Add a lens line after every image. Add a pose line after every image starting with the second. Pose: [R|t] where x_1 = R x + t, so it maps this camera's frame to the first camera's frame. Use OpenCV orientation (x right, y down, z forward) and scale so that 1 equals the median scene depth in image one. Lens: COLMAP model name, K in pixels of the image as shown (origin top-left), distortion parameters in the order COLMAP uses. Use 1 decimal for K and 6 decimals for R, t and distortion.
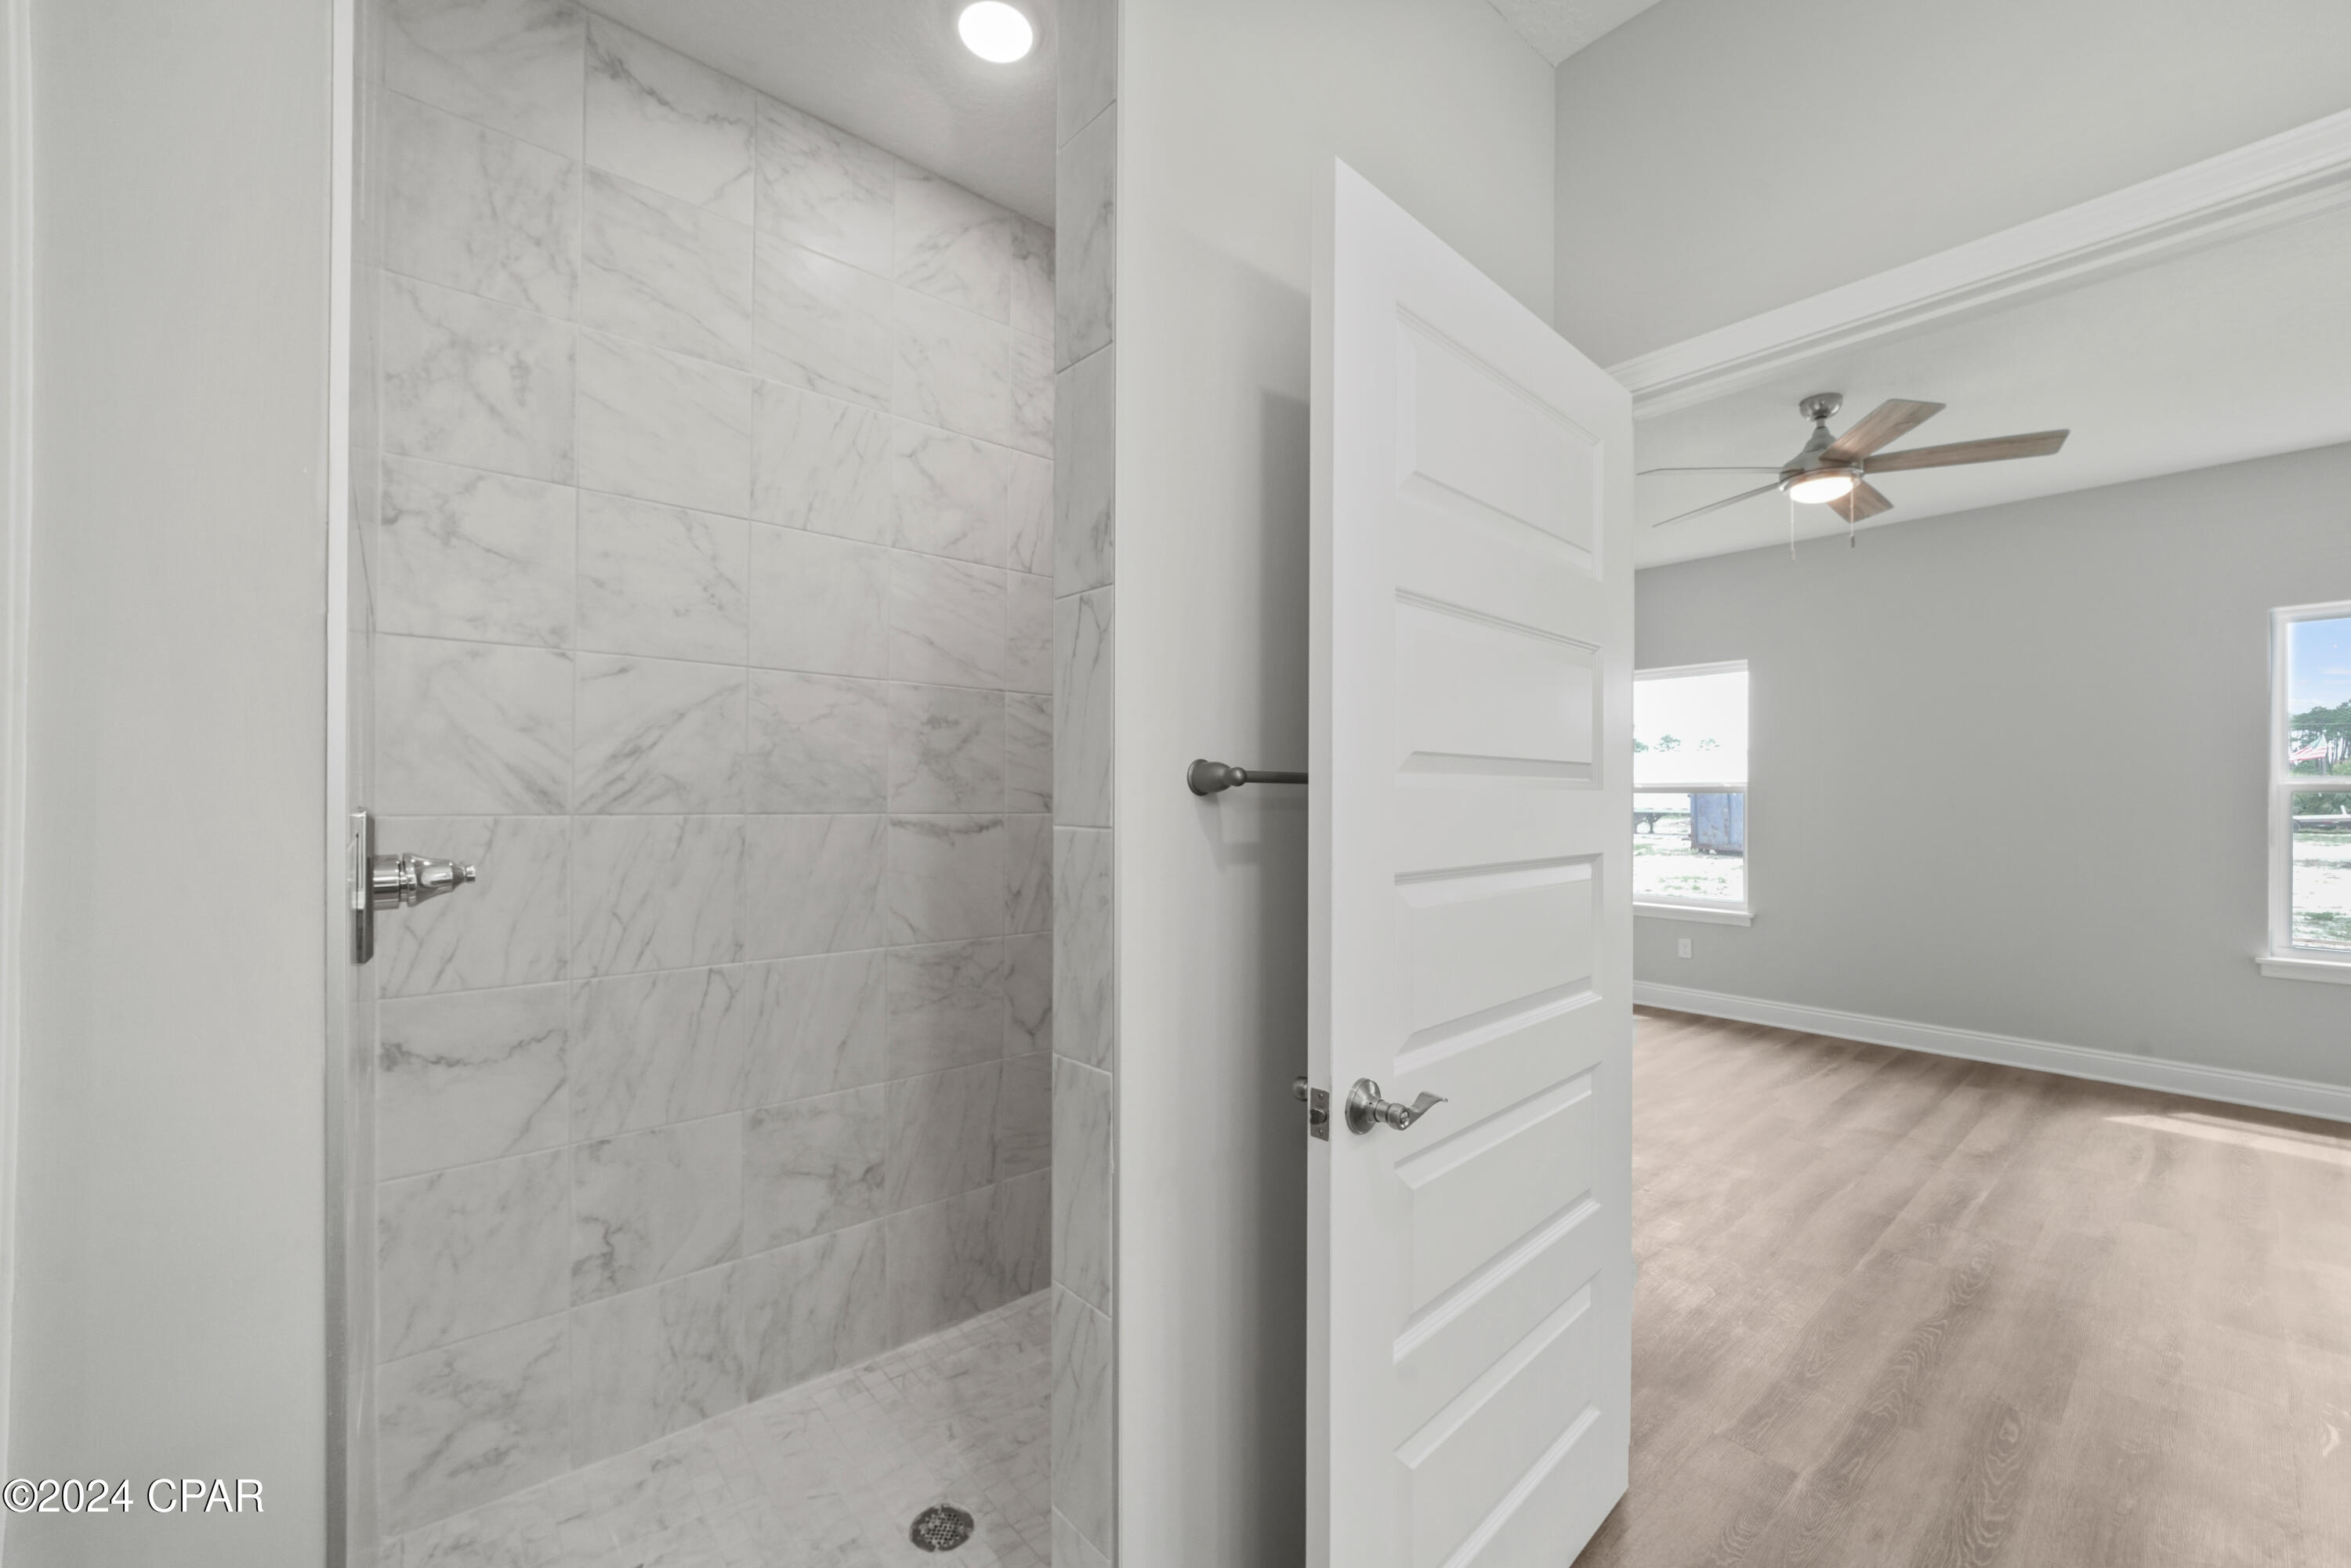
lens RADIAL K [[948.8, 0, 1138.7], [0, 948.8, 782.1], [0, 0, 1]] dist [-0.007651, 0.002674]
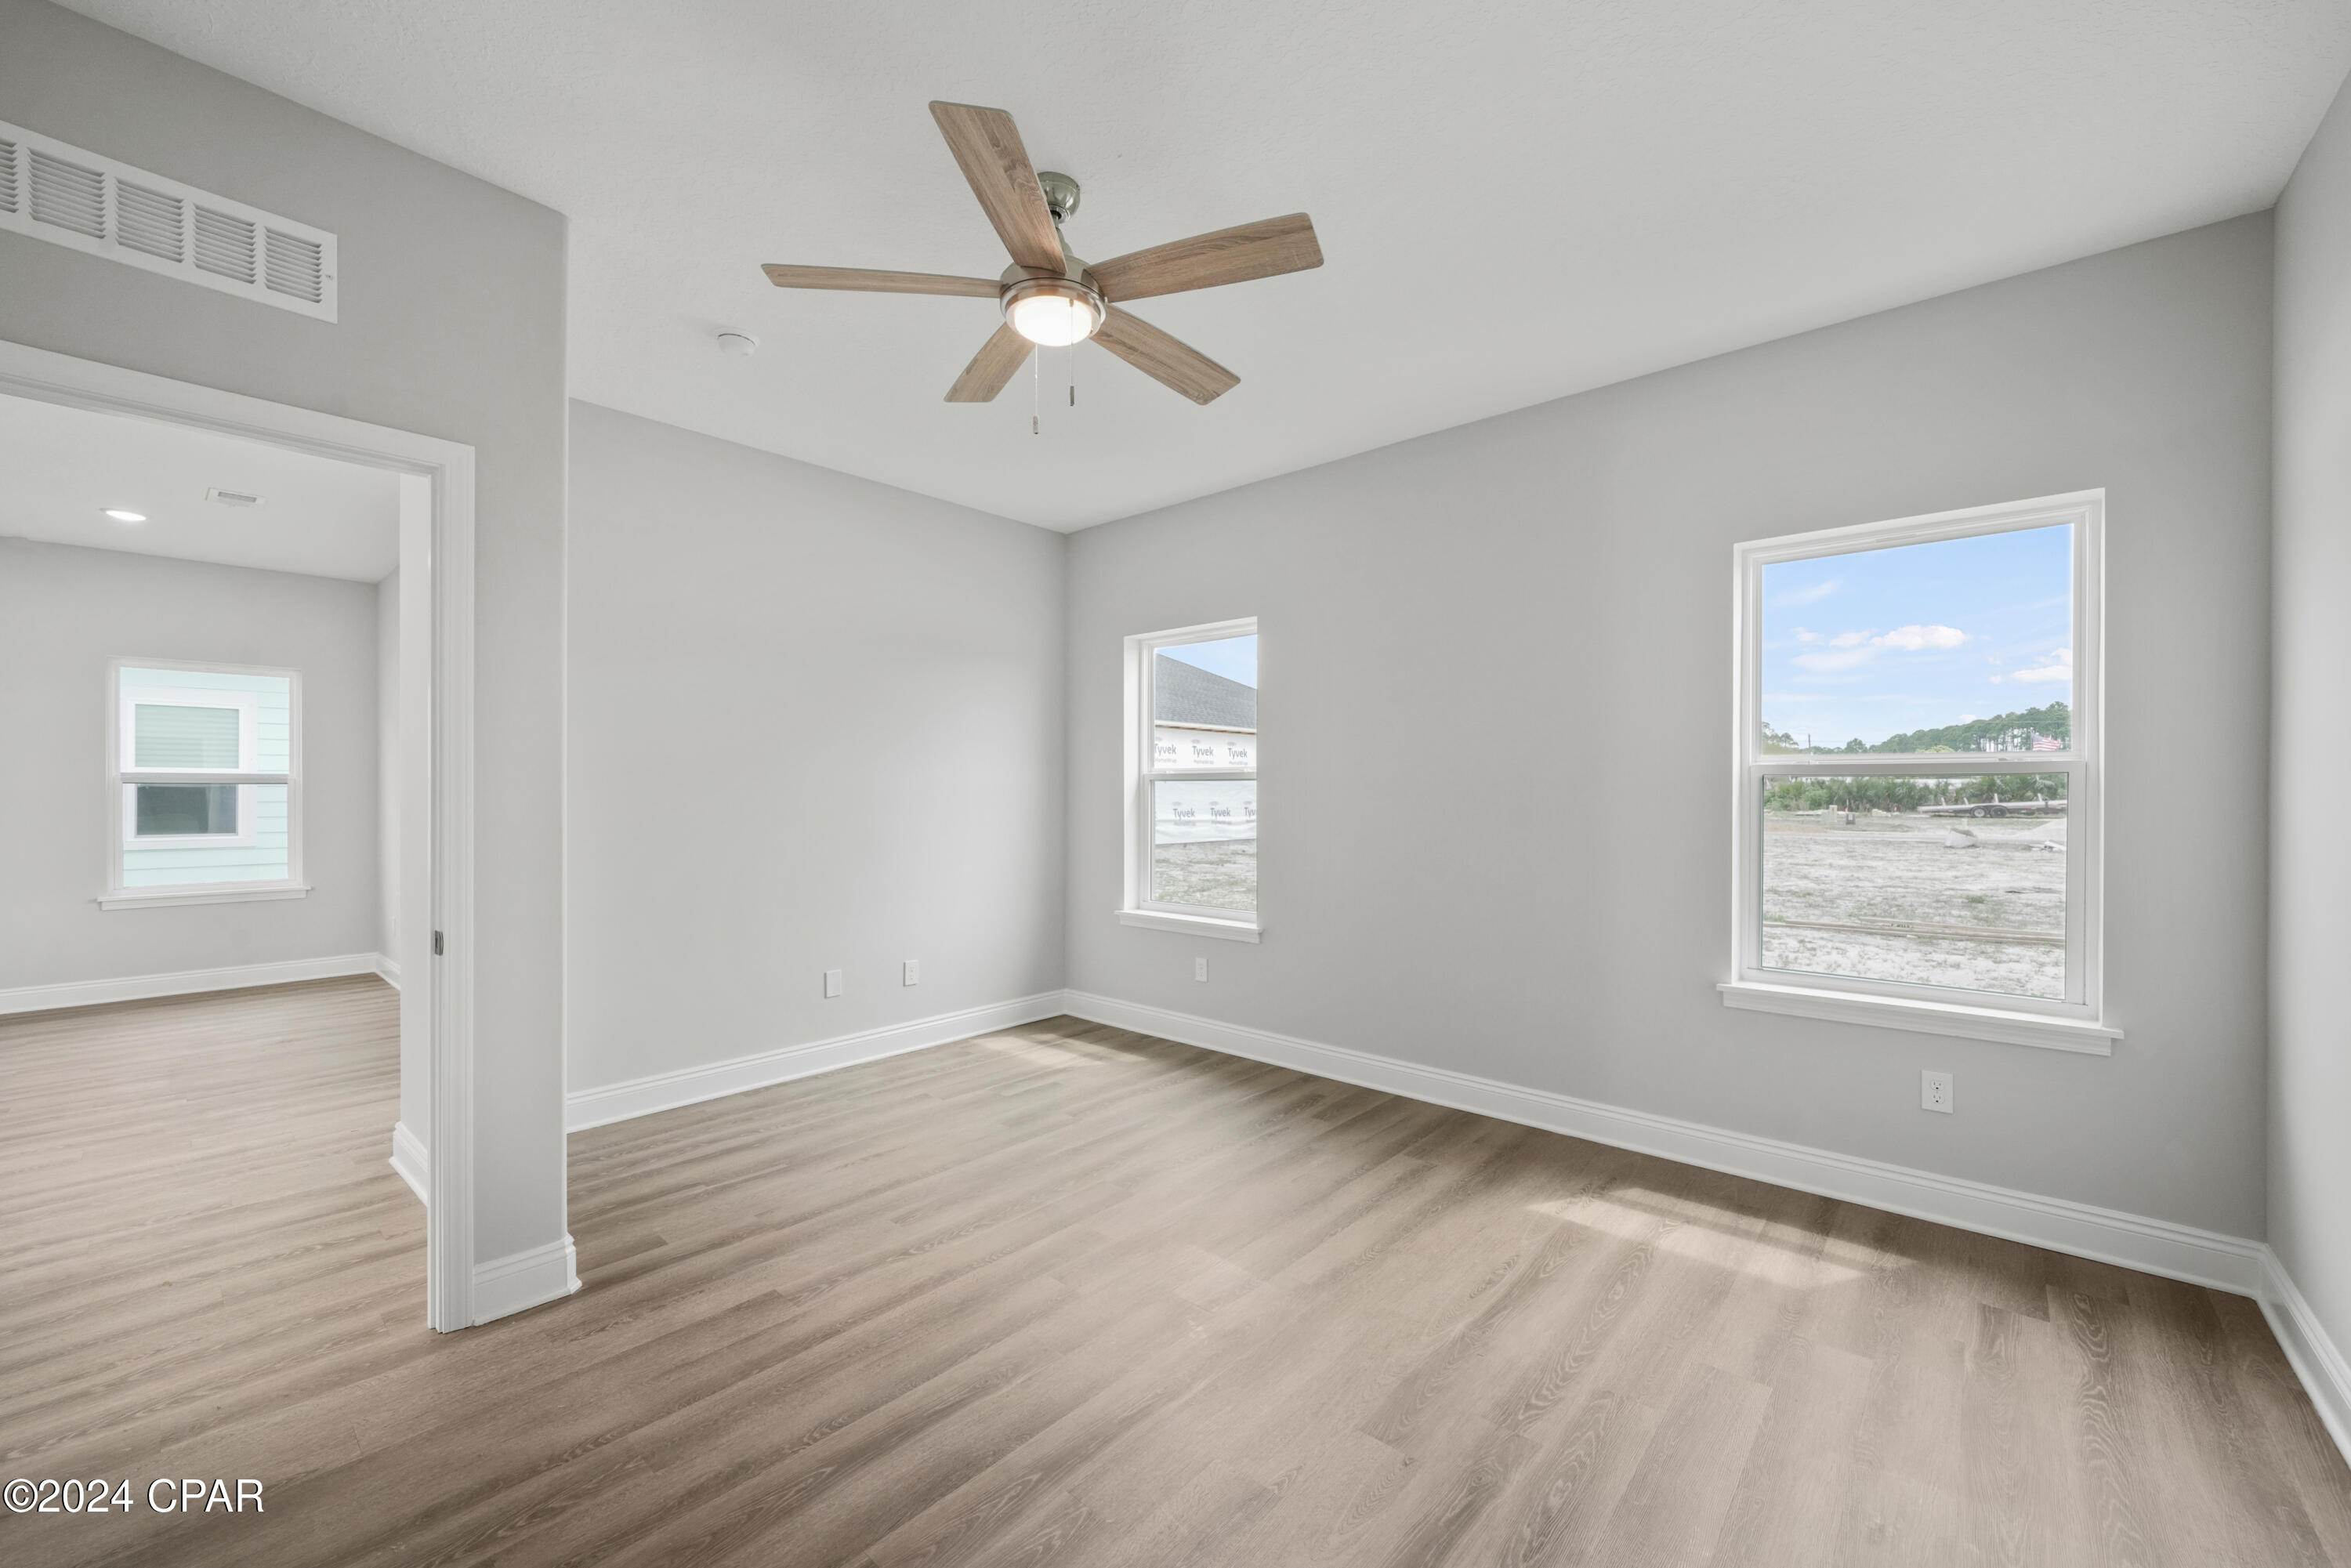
lens RADIAL K [[948.8, 0, 1161.7], [0, 948.8, 778.7], [0, 0, 1]] dist [-0.007651, 0.002674]
pose [[0.989443, 0.000277, 0.144924, 0.597677], [-0.001253, 0.999977, 0.006642, 0.008166], [-0.144919, -0.006754, 0.989421, 0.275850]]
